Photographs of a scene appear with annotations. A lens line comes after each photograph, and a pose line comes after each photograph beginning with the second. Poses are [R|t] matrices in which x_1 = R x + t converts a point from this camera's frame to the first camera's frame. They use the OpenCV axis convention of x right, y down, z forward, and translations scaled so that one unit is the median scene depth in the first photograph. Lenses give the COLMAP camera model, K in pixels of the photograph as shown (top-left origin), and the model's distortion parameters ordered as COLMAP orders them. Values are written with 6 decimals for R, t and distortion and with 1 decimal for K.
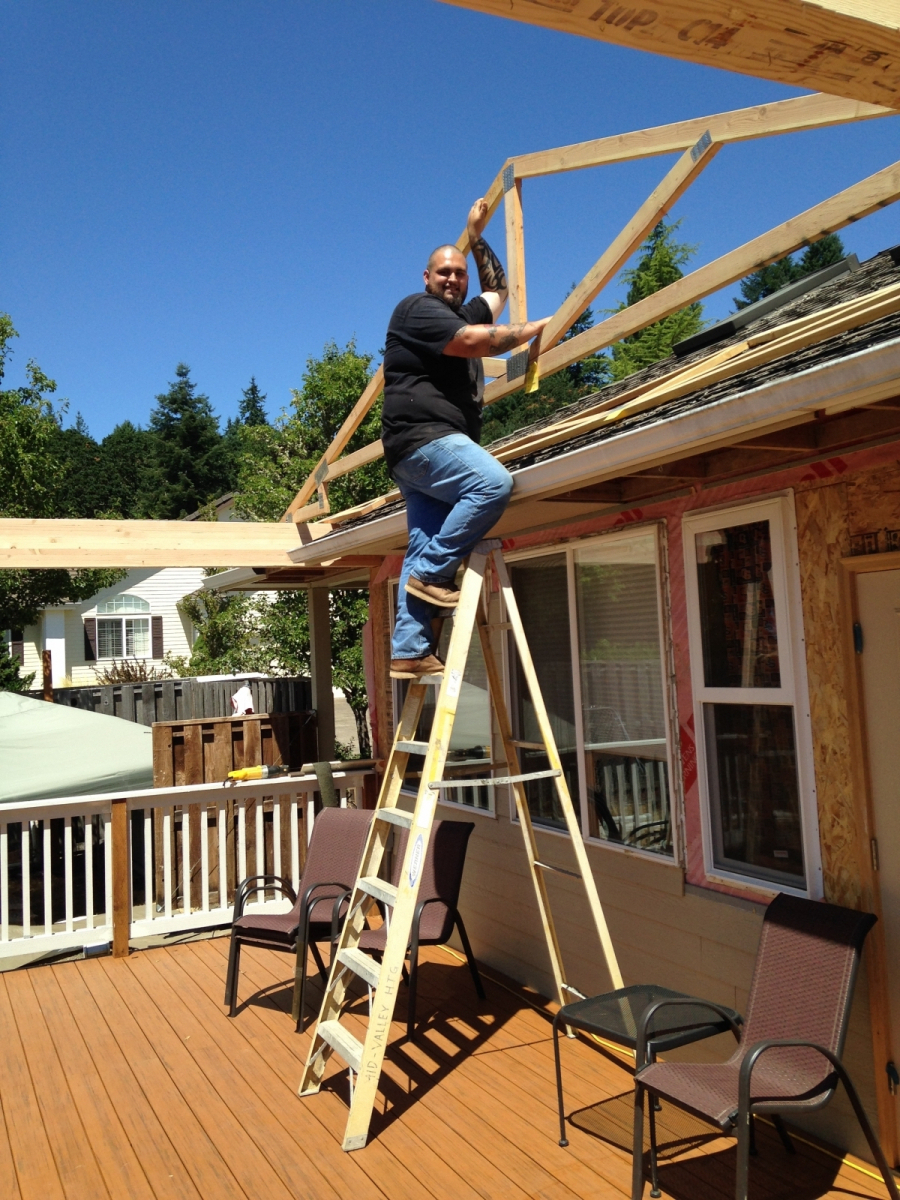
lens RADIAL K [[1092.0, 0, 450.0], [0, 1092.0, 600.0], [0, 0, 1]] dist [0.200246, -0.330585]
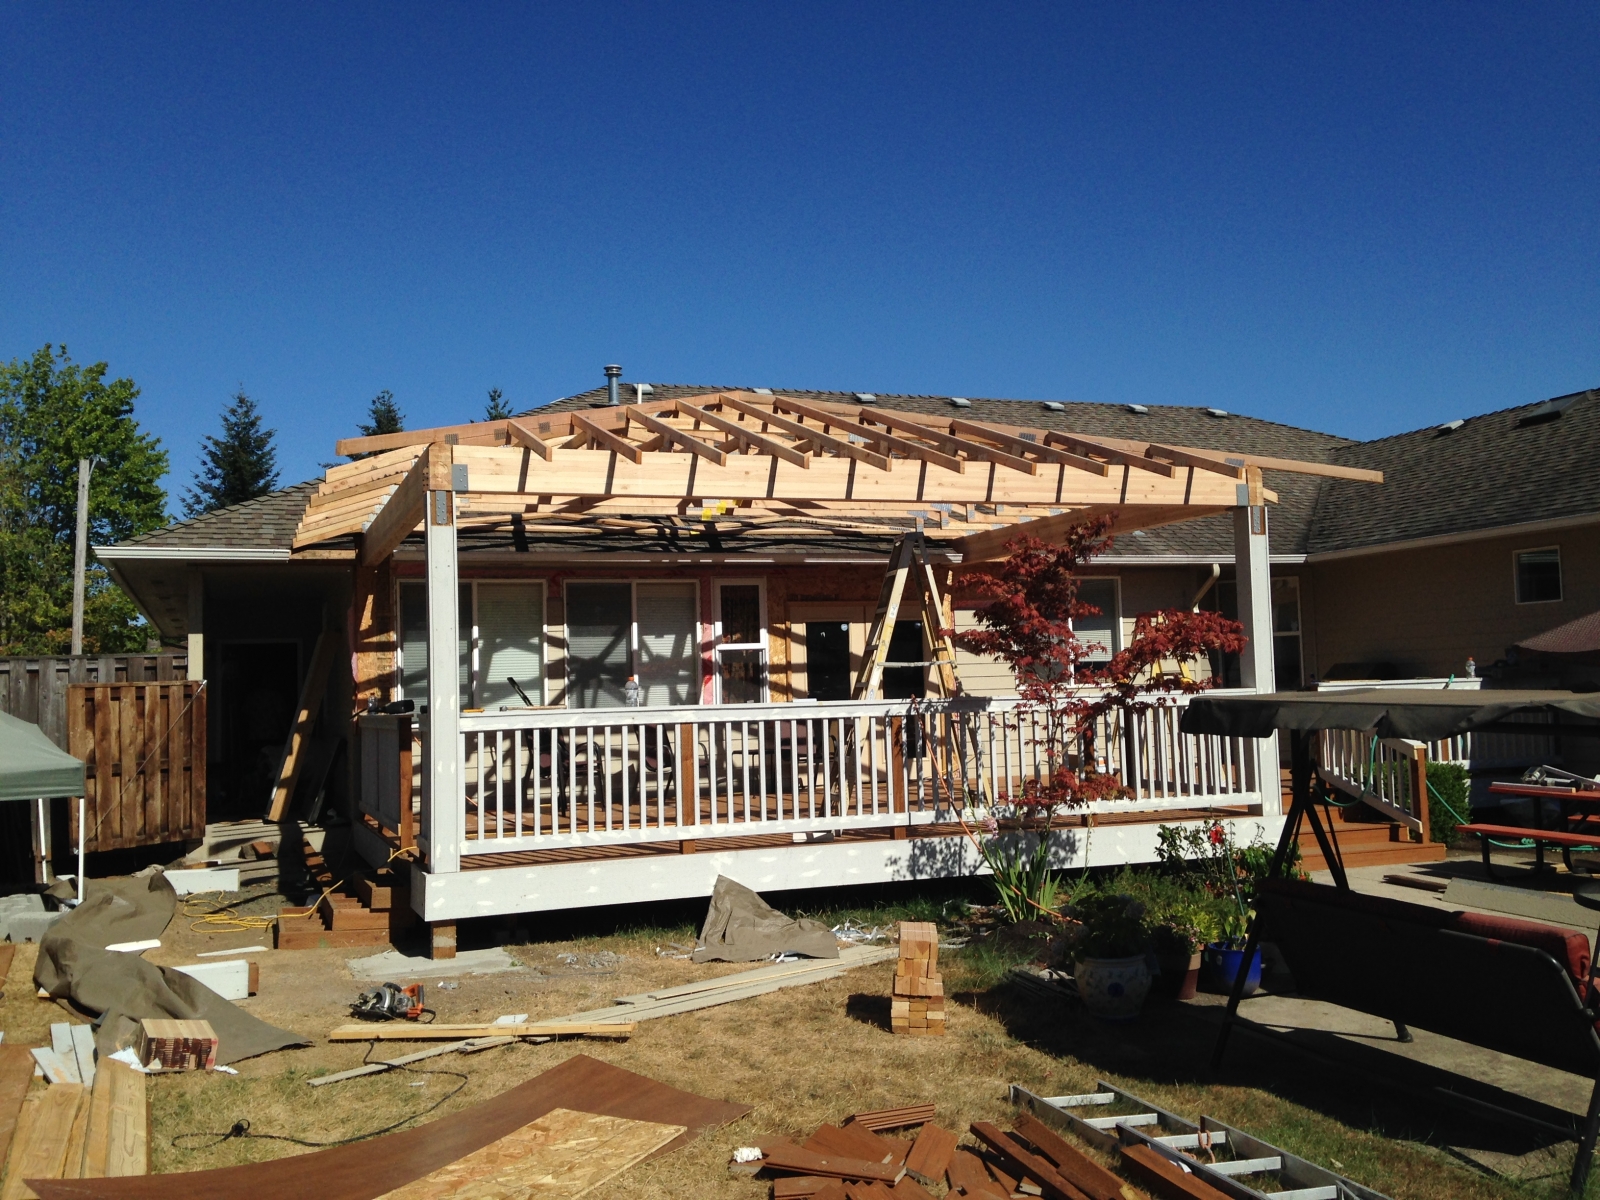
lens RADIAL K [[1463.7, 0, 753.4], [0, 1463.7, 606.9], [0, 0, 1]] dist [0.200651, -0.312786]
pose [[0.095569, 0.104830, 0.989887, -3.450964], [-0.026887, 0.994348, -0.102707, 0.373166], [-0.995060, -0.016800, 0.097848, 0.639870]]
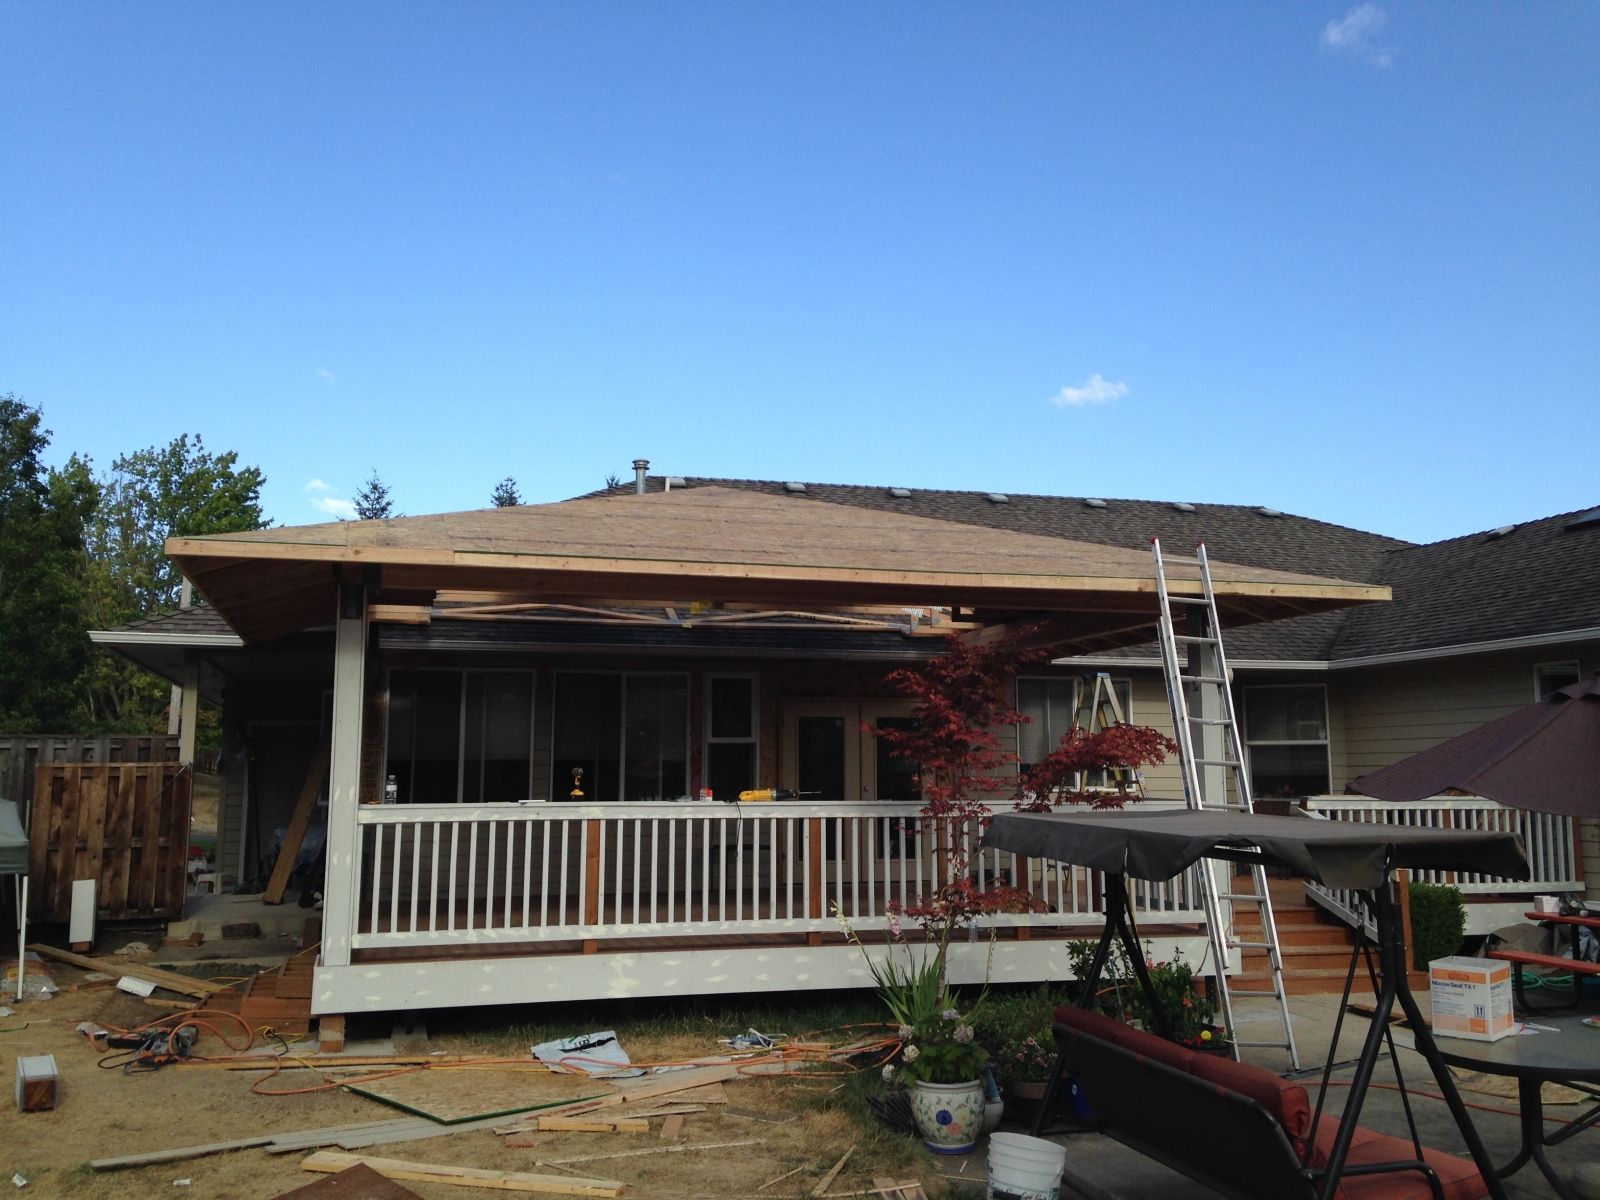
lens RADIAL K [[1456.1, 0, 800.0], [0, 1456.1, 600.0], [0, 0, 1]] dist [0.200246, -0.330585]
pose [[0.186154, 0.167616, 0.968118, -3.371838], [-0.060042, 0.985440, -0.159069, 0.319315], [-0.980684, -0.028517, 0.193507, 0.144843]]
